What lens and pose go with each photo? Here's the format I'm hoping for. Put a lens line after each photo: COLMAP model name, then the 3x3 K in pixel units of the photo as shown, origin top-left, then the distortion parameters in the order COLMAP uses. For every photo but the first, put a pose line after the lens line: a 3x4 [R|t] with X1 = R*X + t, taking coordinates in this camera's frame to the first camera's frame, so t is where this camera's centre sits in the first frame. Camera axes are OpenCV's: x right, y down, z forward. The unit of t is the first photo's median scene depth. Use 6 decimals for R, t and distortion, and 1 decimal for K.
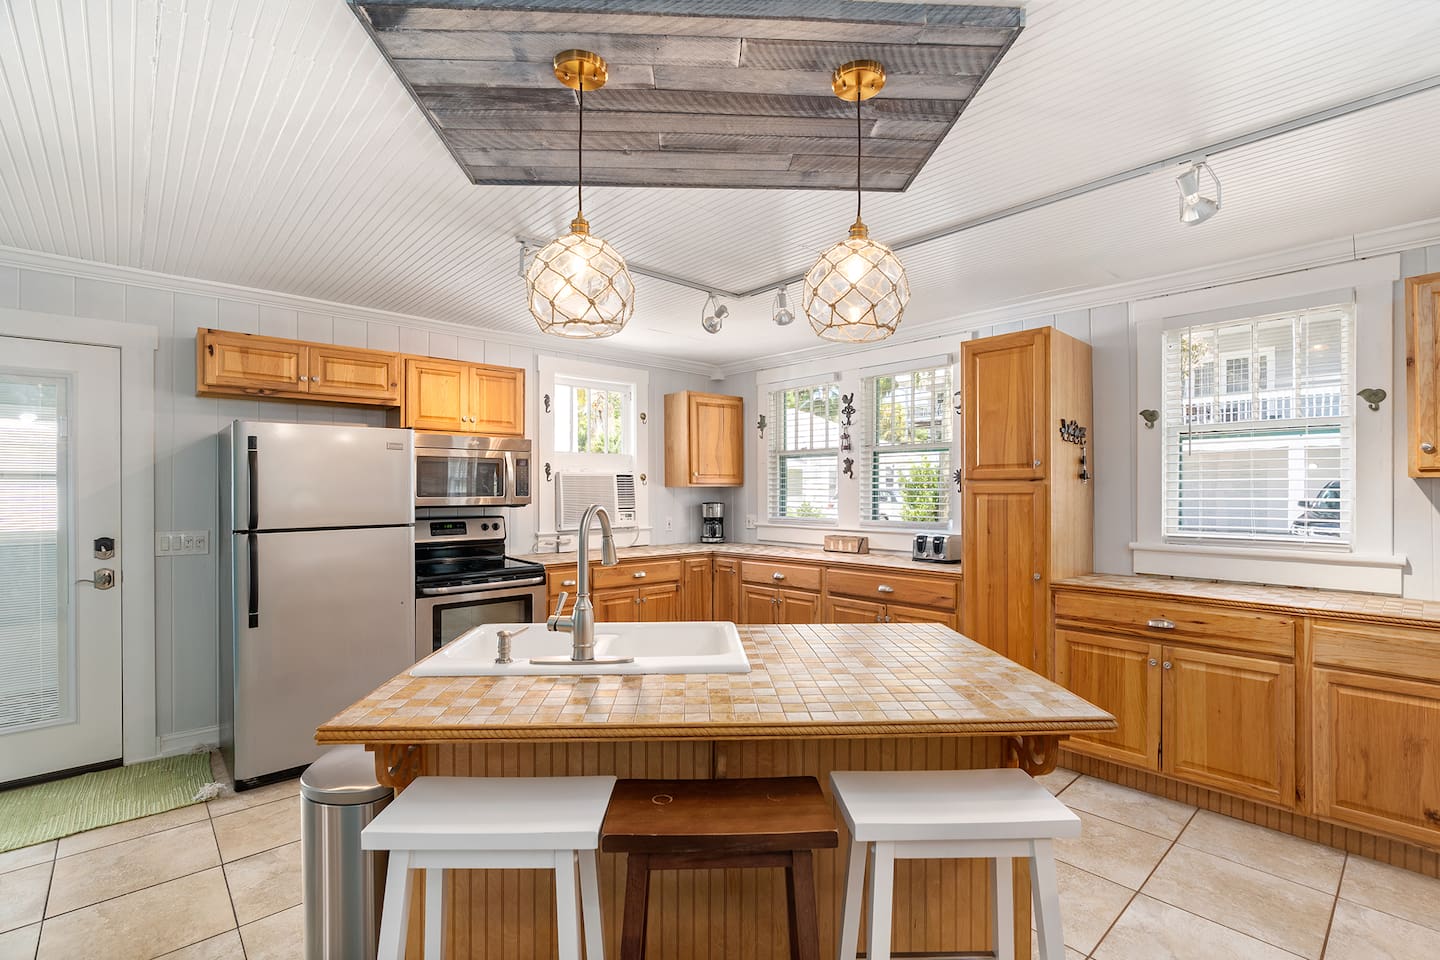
lens RADIAL K [[655.6, 0, 720.5], [0, 655.6, 483.8], [0, 0, 1]] dist [-0.003577, -0.000127]
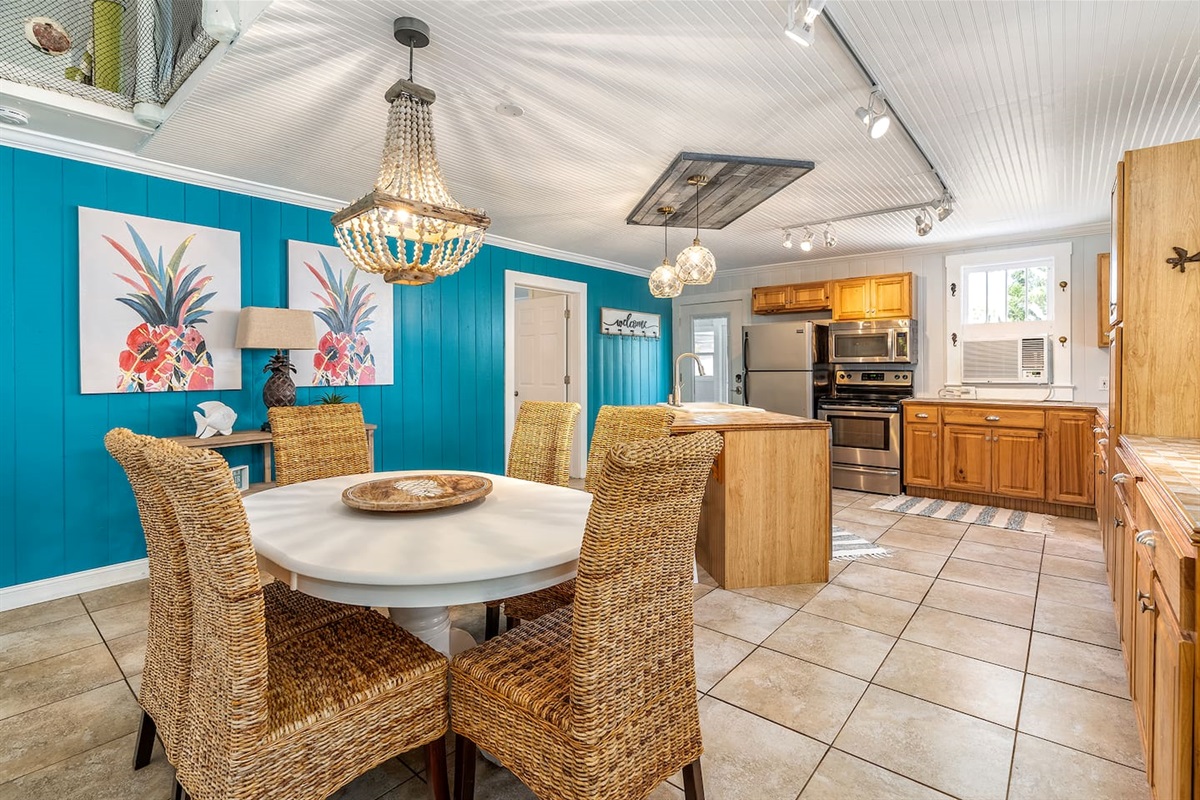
lens RADIAL K [[546.4, 0, 603.3], [0, 546.4, 373.3], [0, 0, 1]] dist [-0.003577, -0.000127]
pose [[0.128026, 0.012932, -0.991686, 1.021799], [0.007765, 0.999871, 0.014041, 0.040726], [0.991740, -0.009498, 0.127909, 0.166819]]
